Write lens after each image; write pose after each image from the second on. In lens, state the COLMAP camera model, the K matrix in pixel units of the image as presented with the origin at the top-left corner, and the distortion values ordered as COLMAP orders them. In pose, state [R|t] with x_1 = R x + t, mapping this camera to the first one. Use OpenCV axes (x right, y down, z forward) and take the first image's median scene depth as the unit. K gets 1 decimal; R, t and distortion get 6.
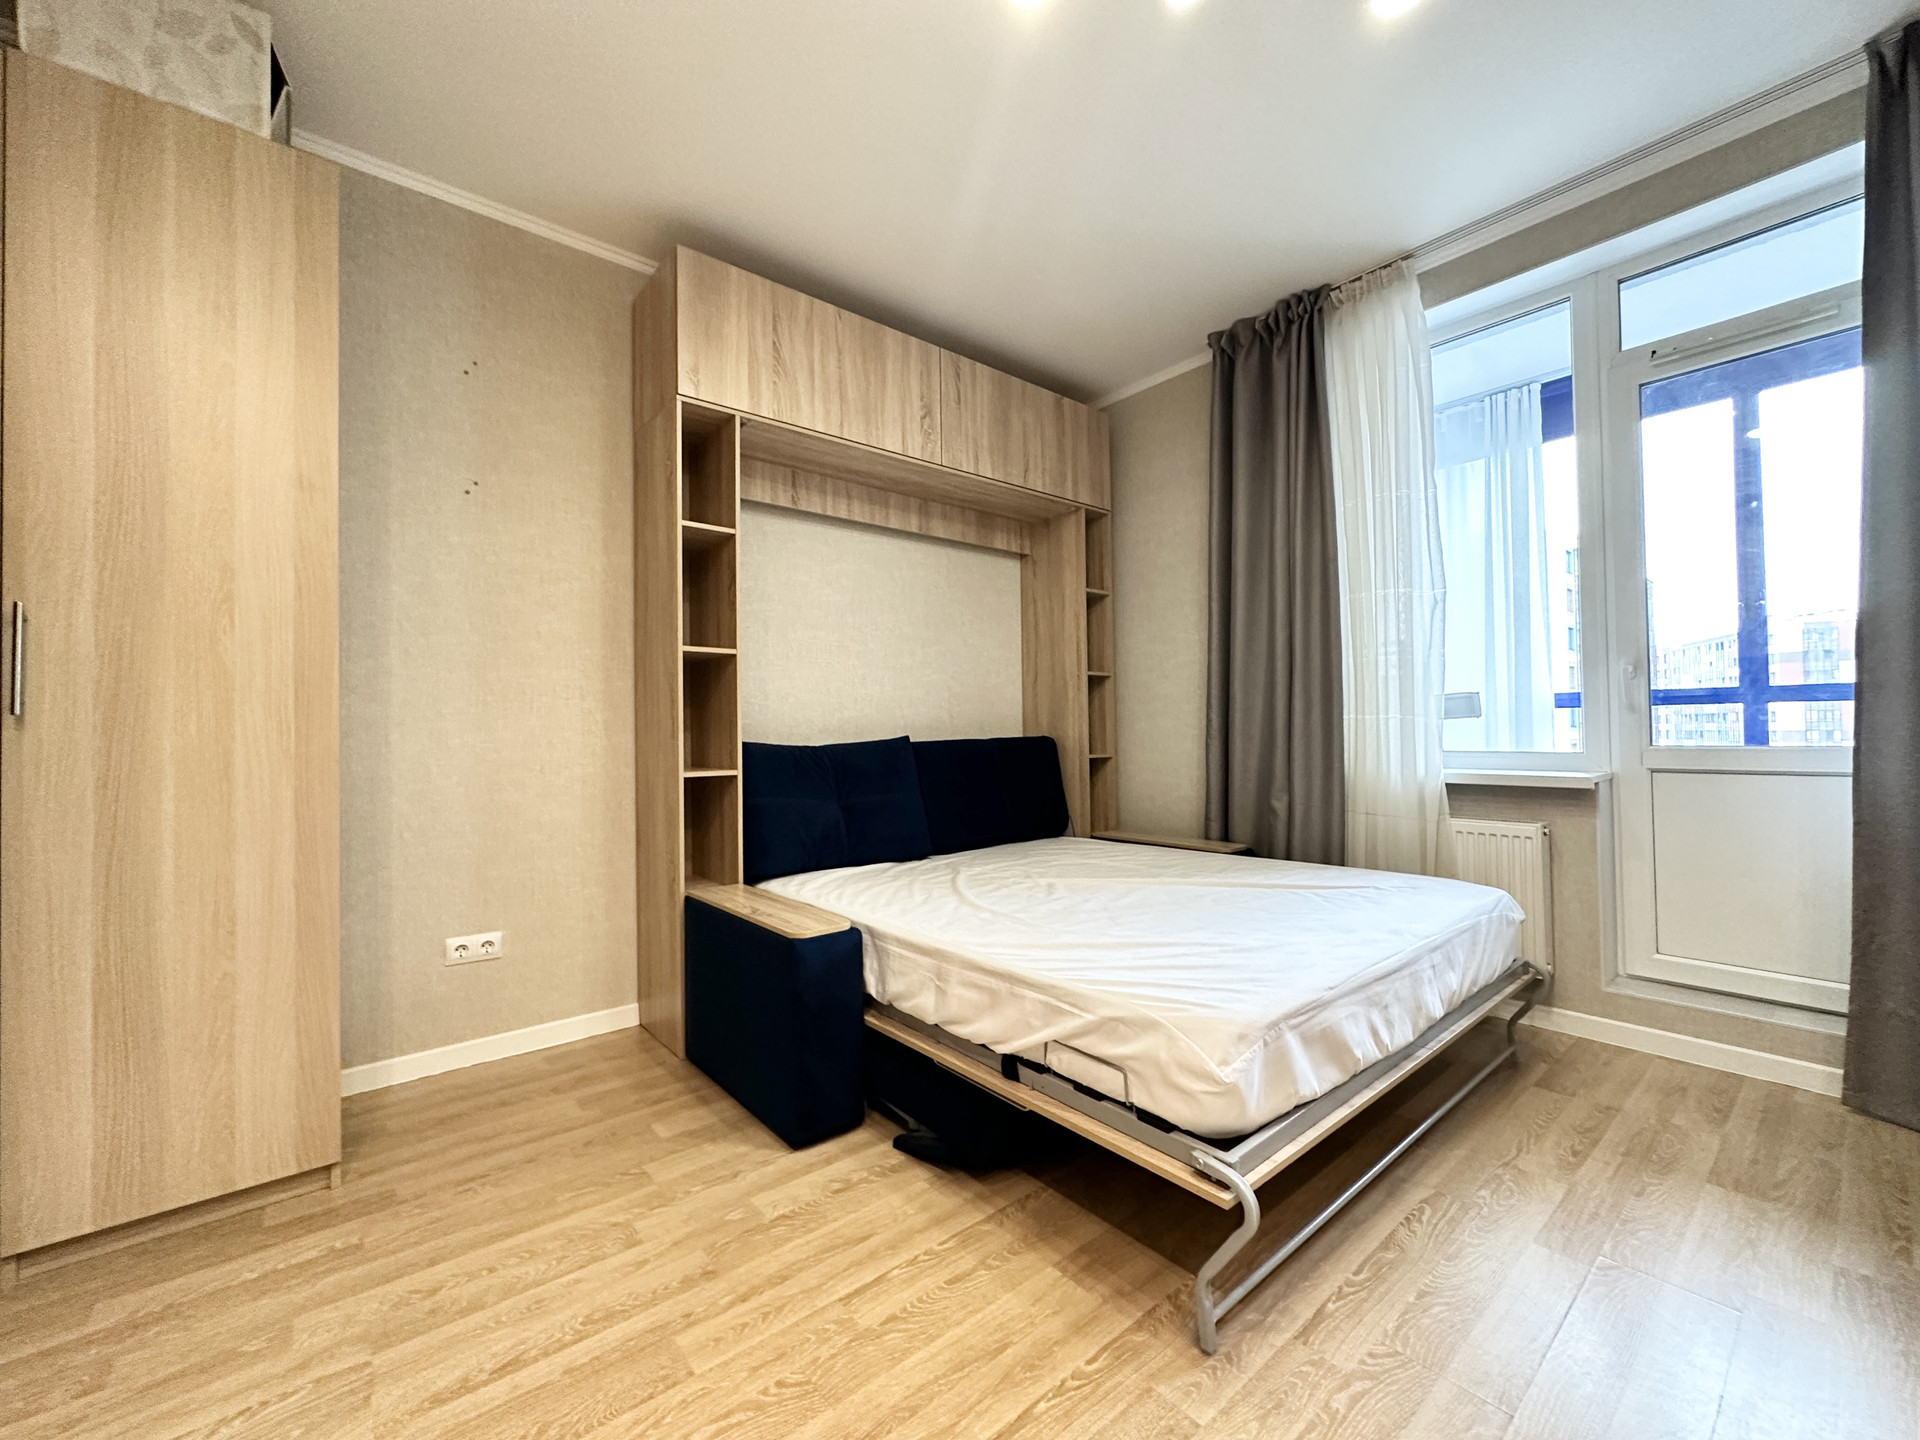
lens RADIAL K [[758.6, 0, 967.6], [0, 758.6, 717.0], [0, 0, 1]] dist [-0.004364, 0.000185]
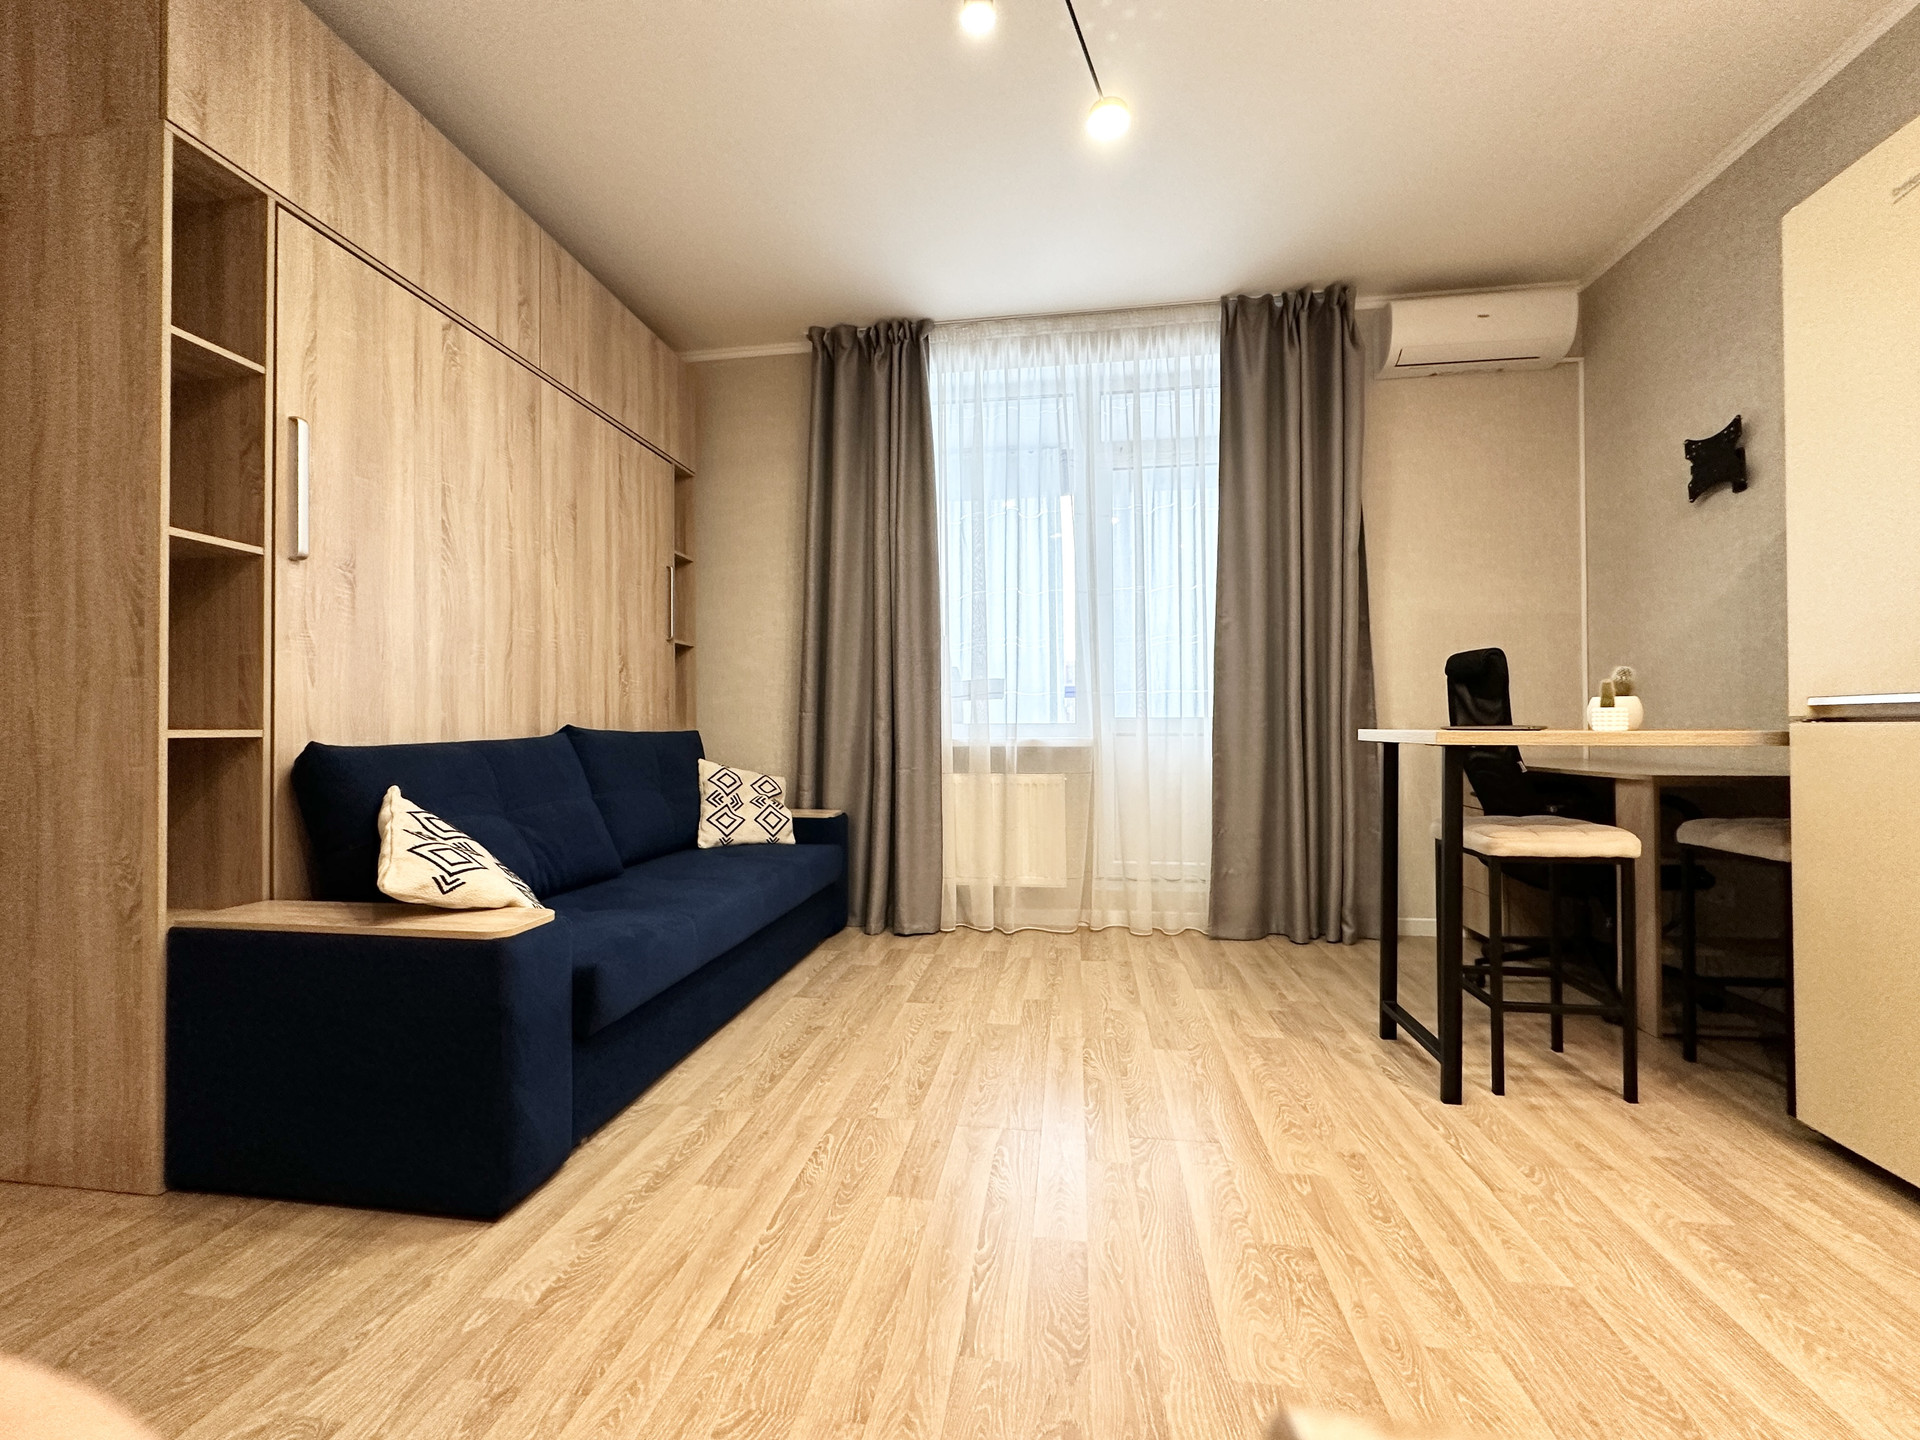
lens RADIAL K [[754.3, 0, 955.9], [0, 754.3, 717.6], [0, 0, 1]] dist [-0.004513, 0.000375]
pose [[0.752160, 0.017782, 0.658741, -0.361997], [-0.018369, 0.999813, -0.006015, 0.066565], [-0.658725, -0.007576, 0.752346, 0.137460]]
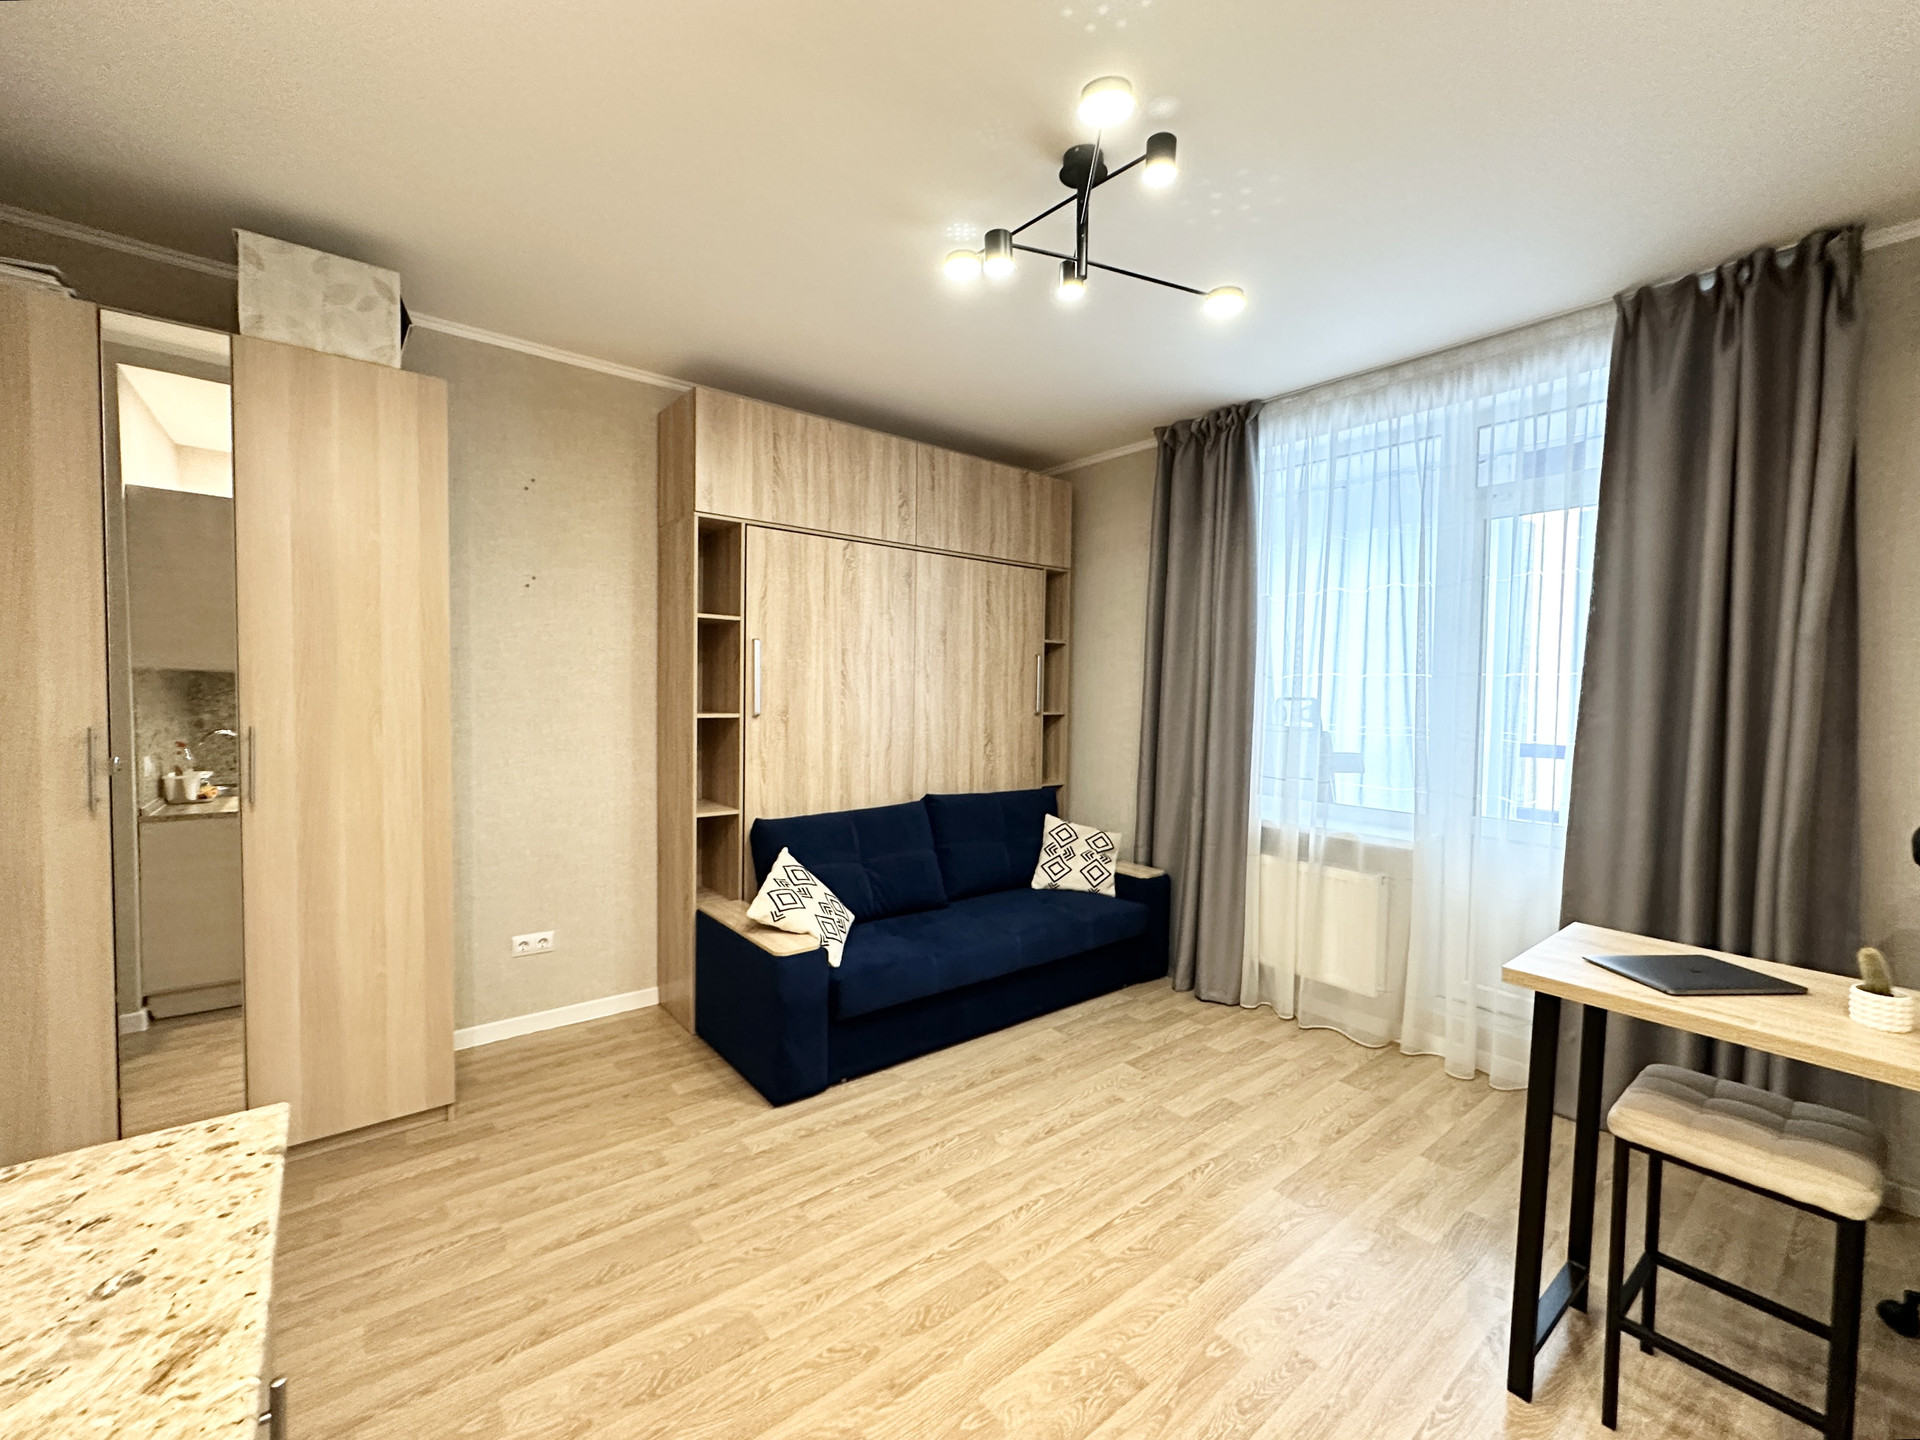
lens RADIAL K [[774.9, 0, 967.4], [0, 774.9, 719.6], [0, 0, 1]] dist [-0.005750, 0.000765]
pose [[0.999406, 0.031531, -0.013905, 0.113145], [-0.030730, 0.998044, 0.054446, -0.207912], [0.015595, -0.053987, 0.998420, -0.344740]]
